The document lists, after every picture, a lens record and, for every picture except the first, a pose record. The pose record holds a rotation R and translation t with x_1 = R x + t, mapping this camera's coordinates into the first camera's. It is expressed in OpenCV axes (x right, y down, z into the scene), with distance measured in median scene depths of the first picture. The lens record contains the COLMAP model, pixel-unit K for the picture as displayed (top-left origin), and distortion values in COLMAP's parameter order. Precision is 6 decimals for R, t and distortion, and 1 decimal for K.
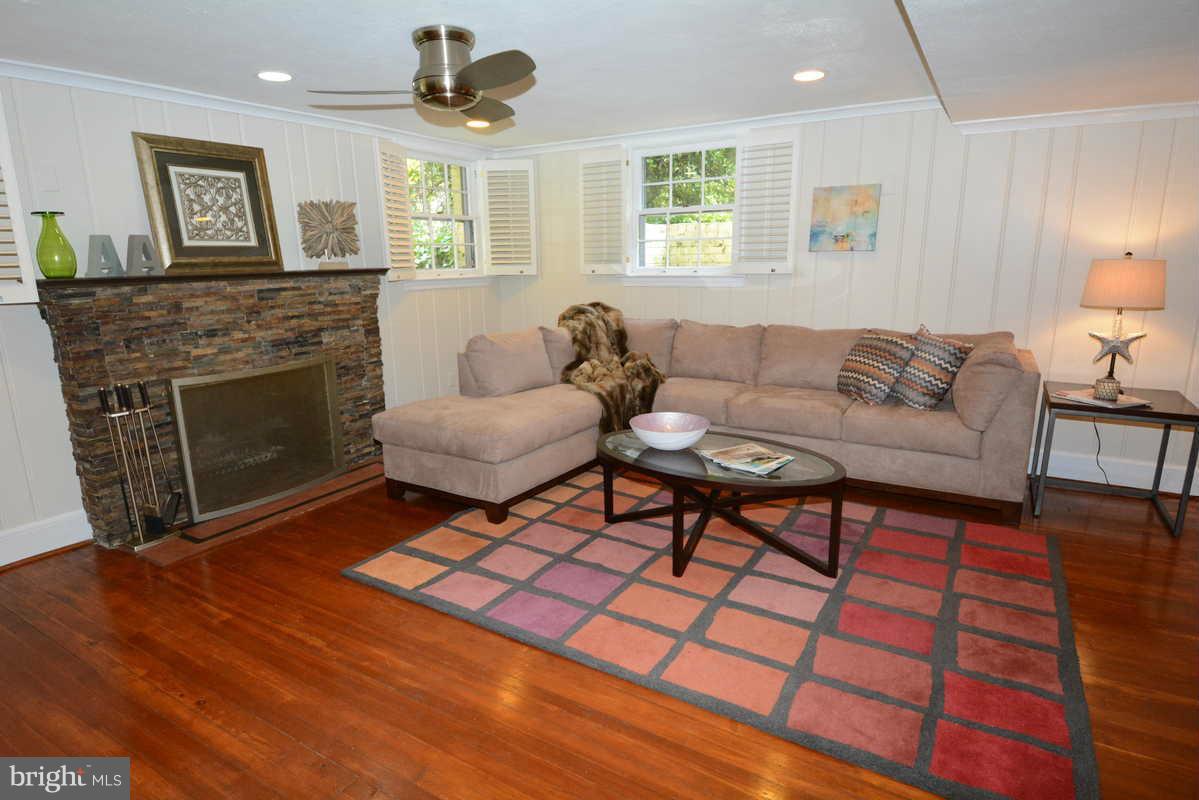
lens RADIAL K [[633.6, 0, 602.4], [0, 633.6, 404.5], [0, 0, 1]] dist [-0.001749, -0.002678]
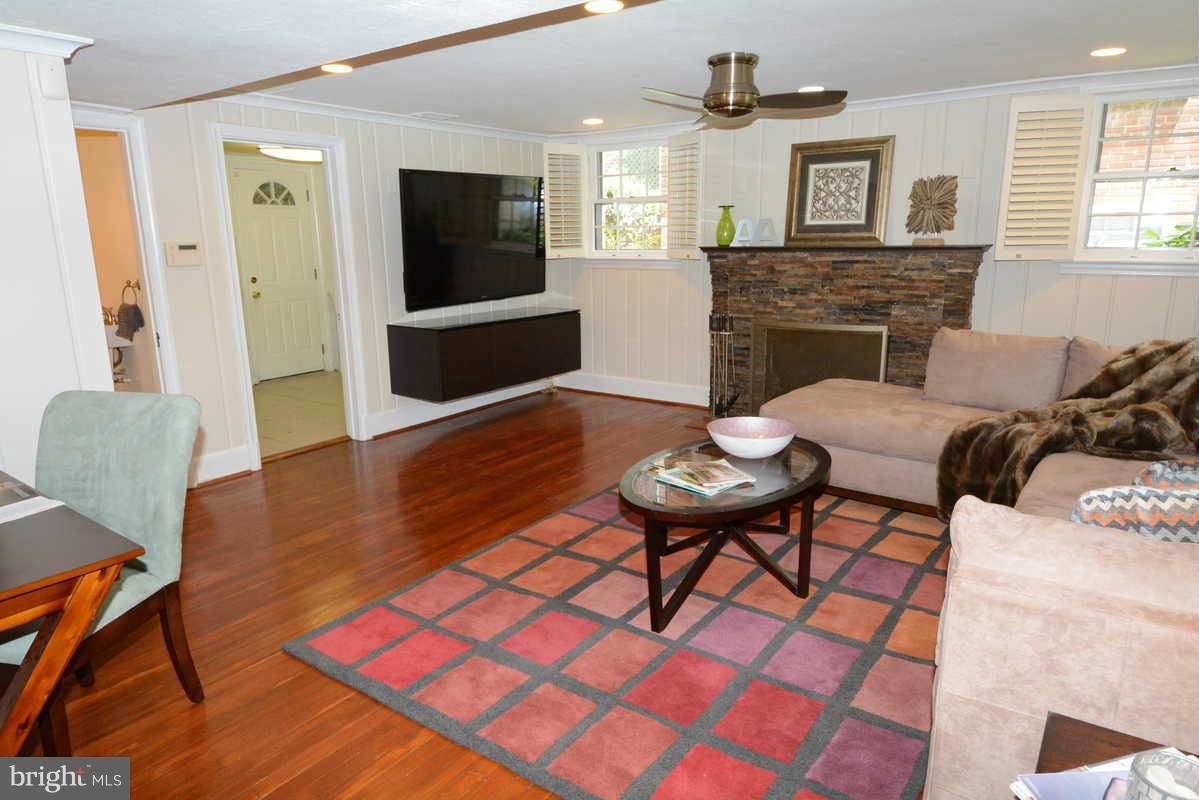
lens RADIAL K [[758.1, 0, 599.6], [0, 758.1, 402.7], [0, 0, 1]] dist [0.009001, -0.002268]
pose [[-0.065557, 0.234537, -0.969894, 0.931546], [-0.213355, 0.946212, 0.243232, -0.179116], [0.974773, 0.222878, -0.011991, 0.633114]]
